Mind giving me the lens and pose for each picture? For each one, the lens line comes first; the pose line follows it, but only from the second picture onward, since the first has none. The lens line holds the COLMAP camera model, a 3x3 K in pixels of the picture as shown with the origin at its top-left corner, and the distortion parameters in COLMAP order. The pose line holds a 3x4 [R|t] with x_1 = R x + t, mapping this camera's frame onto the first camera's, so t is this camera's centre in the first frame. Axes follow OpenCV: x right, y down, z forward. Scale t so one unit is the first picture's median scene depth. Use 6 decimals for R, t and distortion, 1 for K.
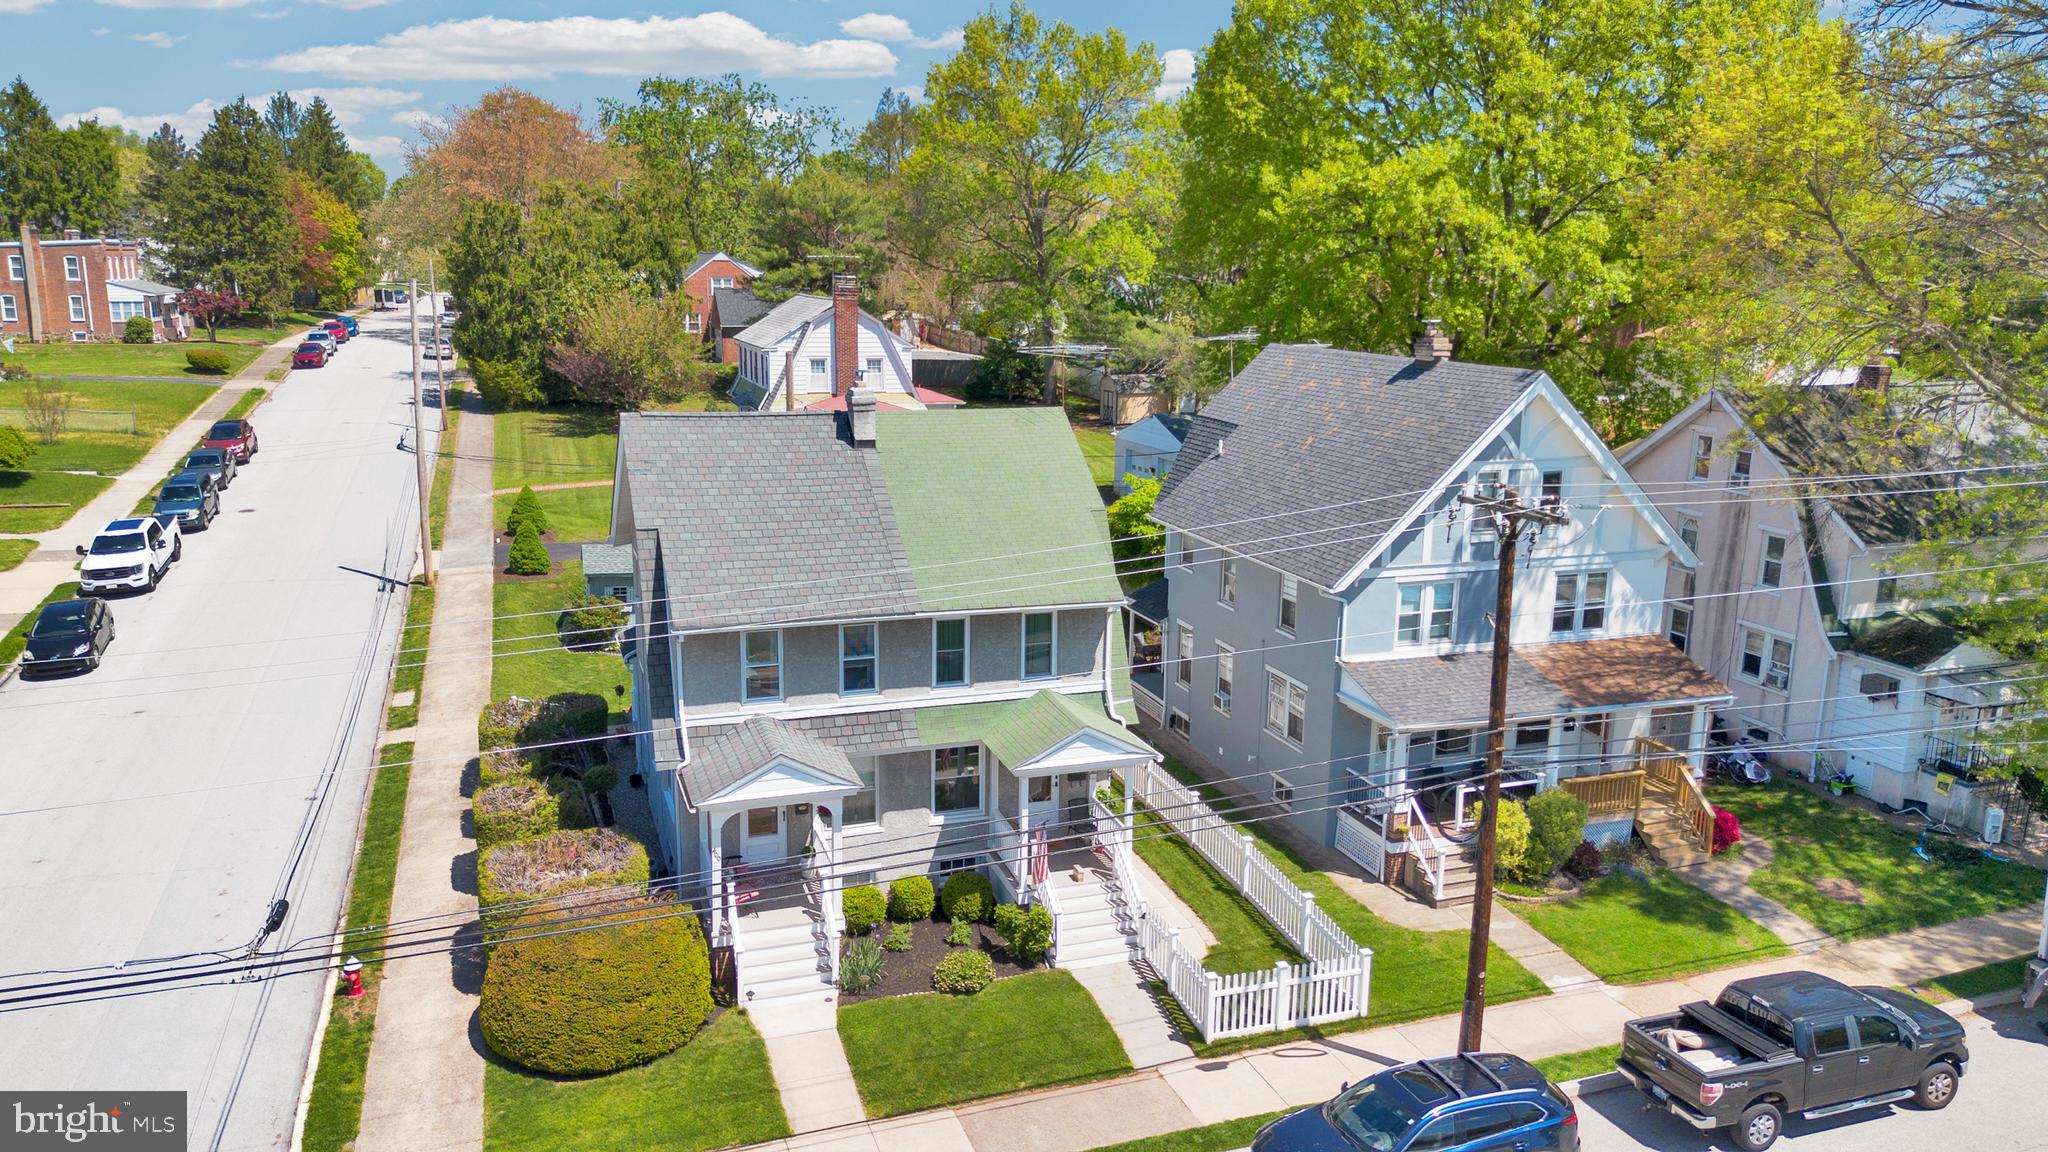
lens RADIAL K [[1449.7, 0, 1024.0], [0, 1449.7, 576.0], [0, 0, 1]] dist [0.080362, -0.079370]
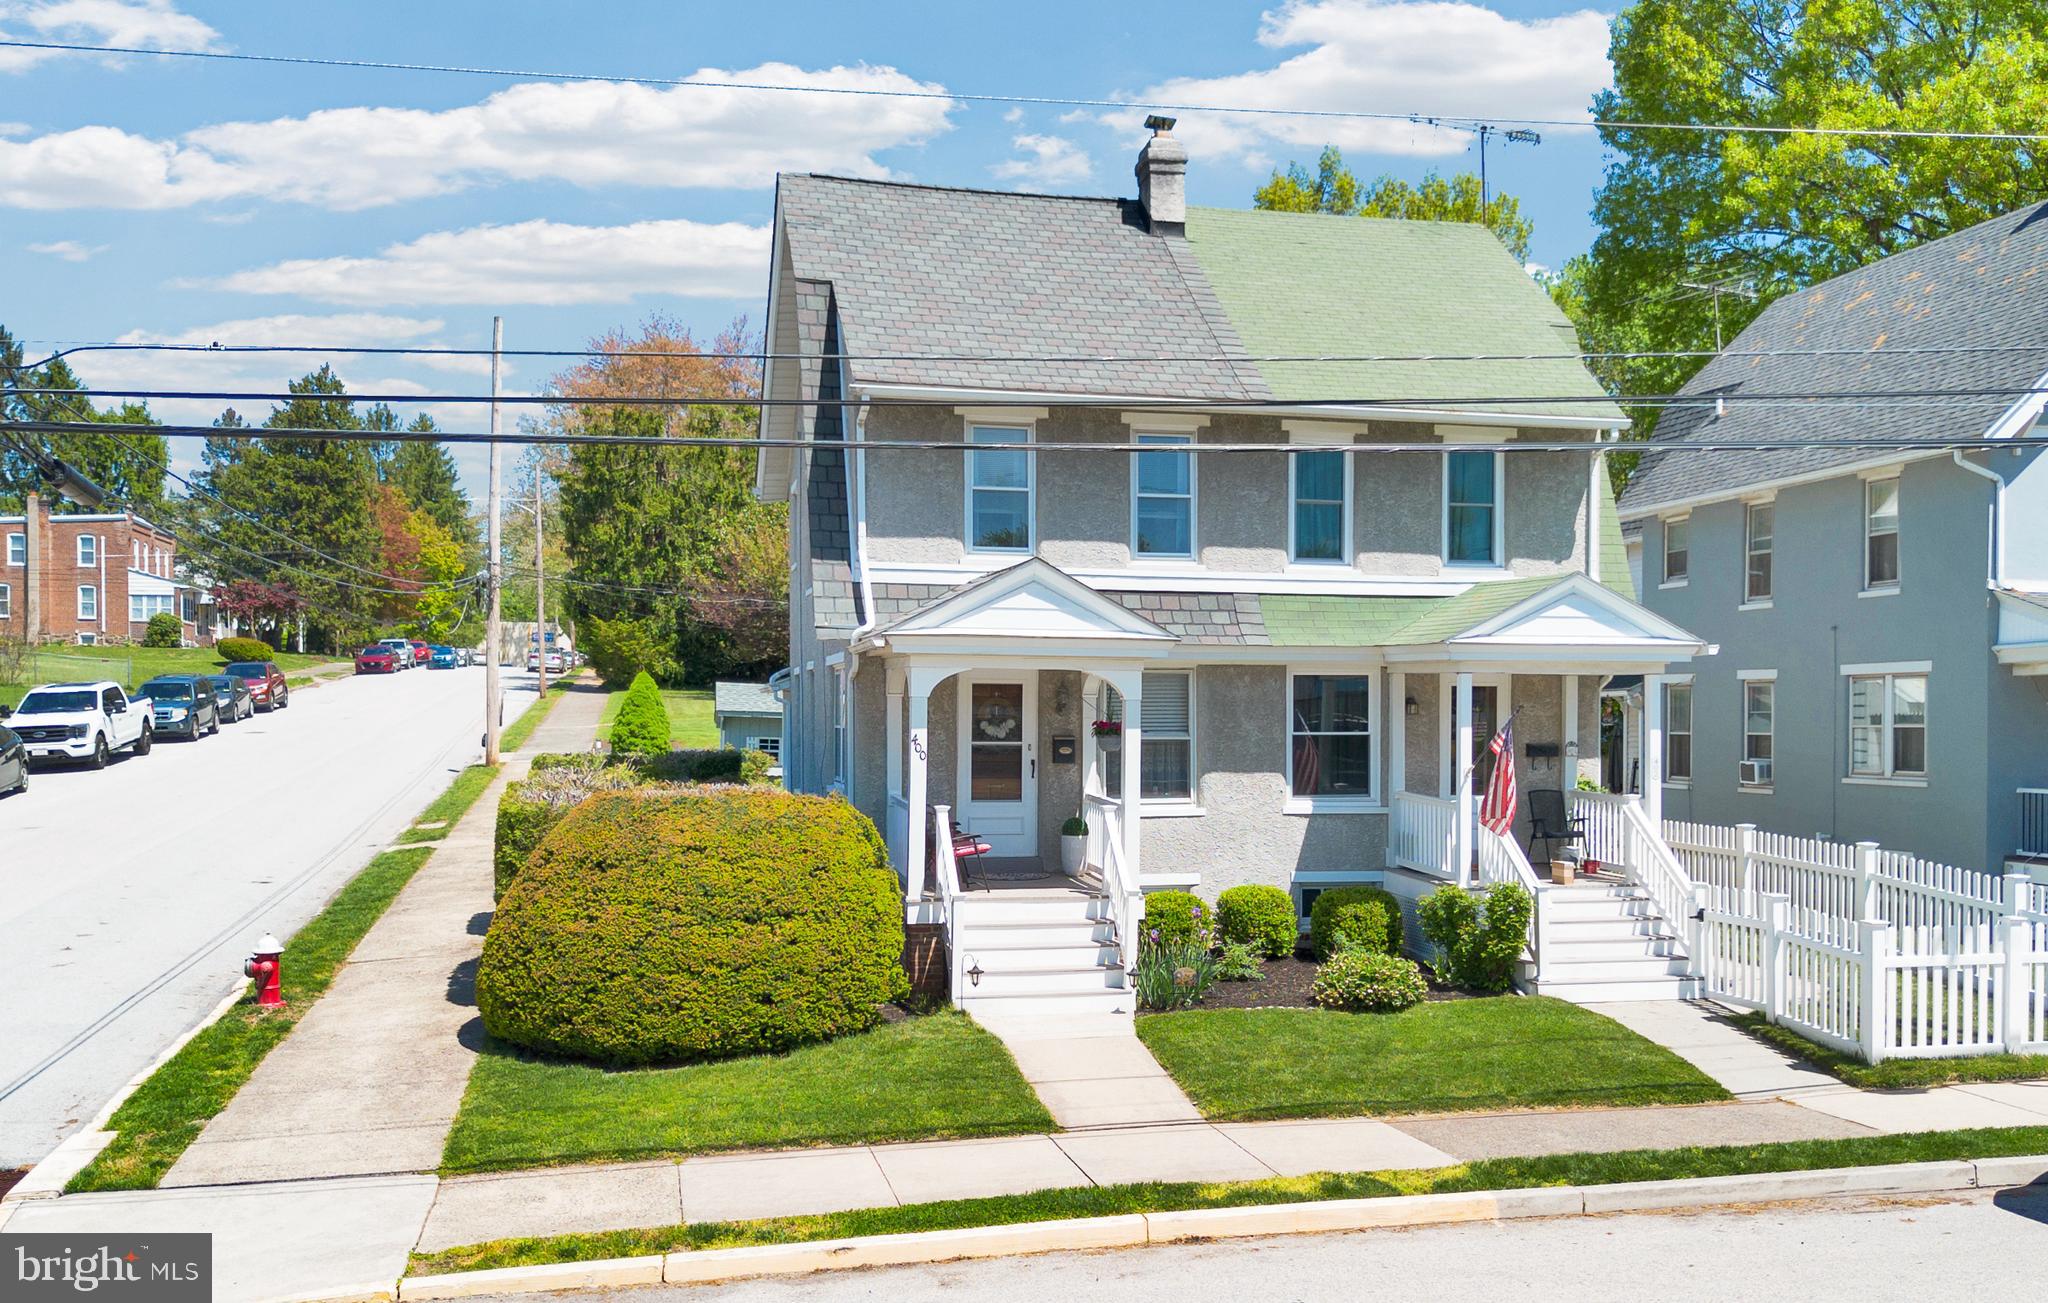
lens RADIAL K [[1921.3, 0, 1149.6], [0, 1921.3, 747.7], [0, 0, 1]] dist [0.113145, -0.188465]
pose [[0.996676, -0.012540, -0.080494, -0.058486], [-0.003608, 0.980318, -0.197391, 0.302237], [0.081385, 0.197025, 0.977015, 0.267031]]
